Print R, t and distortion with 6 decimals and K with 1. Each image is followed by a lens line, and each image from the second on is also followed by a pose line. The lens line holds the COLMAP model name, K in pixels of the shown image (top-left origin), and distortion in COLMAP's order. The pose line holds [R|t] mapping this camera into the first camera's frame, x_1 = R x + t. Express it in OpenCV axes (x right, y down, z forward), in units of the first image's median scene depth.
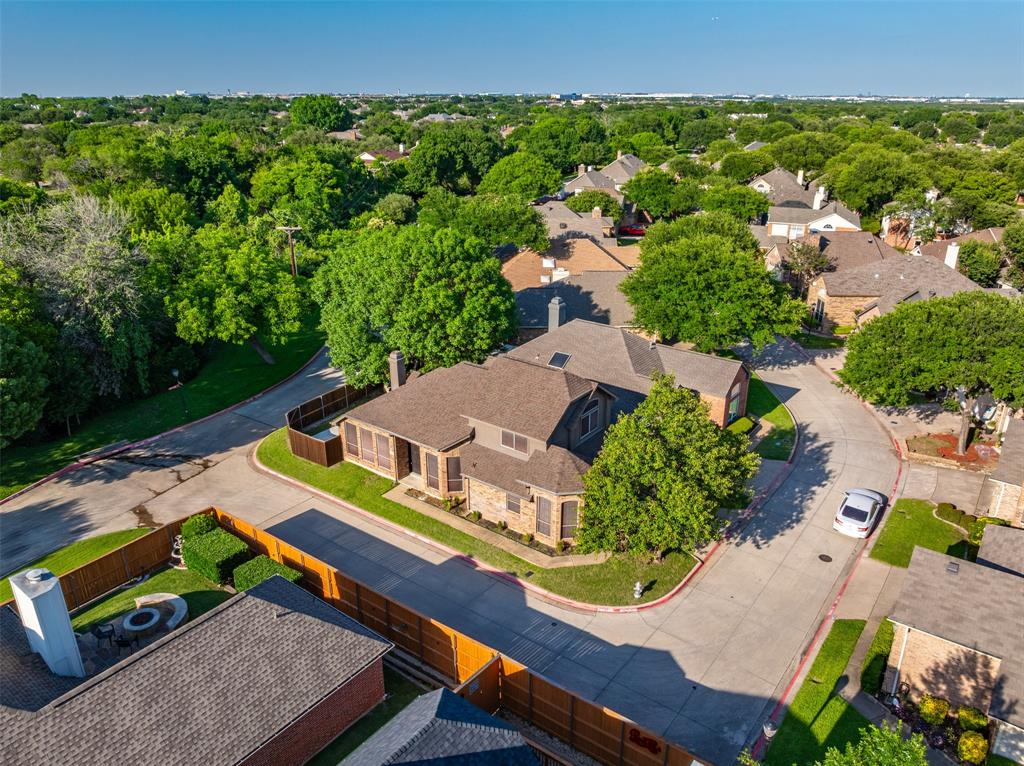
lens RADIAL K [[733.7, 0, 512.0], [0, 733.7, 383.0], [0, 0, 1]] dist [-0.032065, 0.001280]
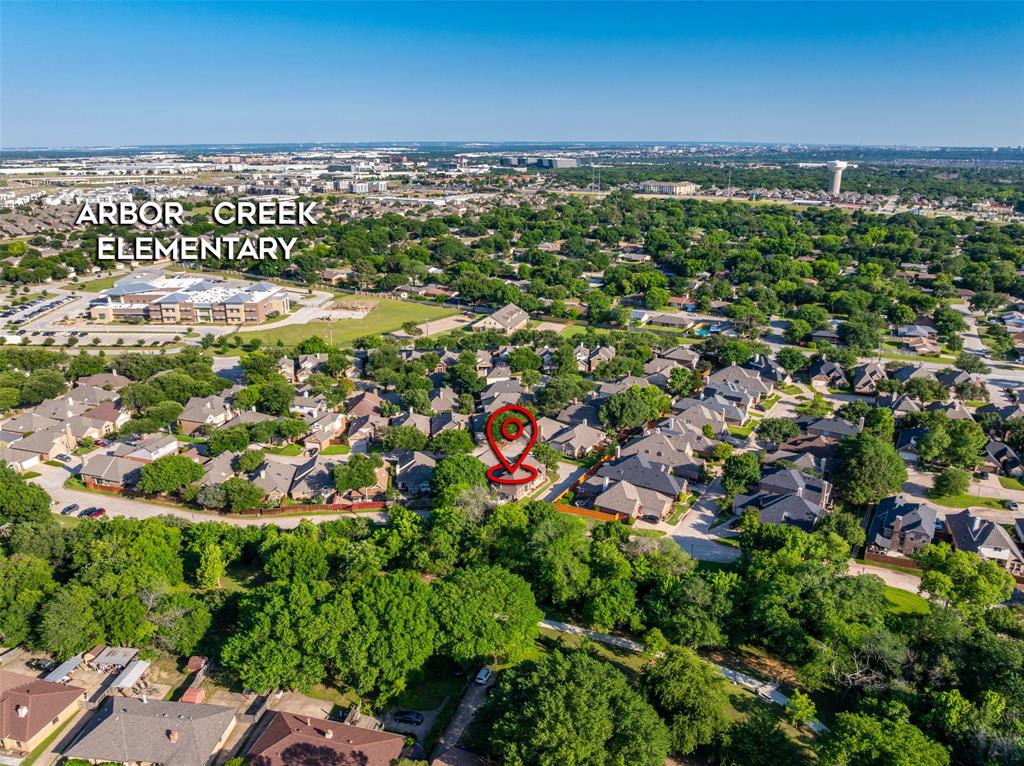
lens RADIAL K [[733.7, 0, 512.0], [0, 733.7, 383.0], [0, 0, 1]] dist [-0.032065, 0.001280]
pose [[-0.095992, -0.313004, 0.944888, -5.191847], [0.357254, 0.875190, 0.326210, -2.452749], [-0.929061, 0.368879, 0.027810, 0.811602]]
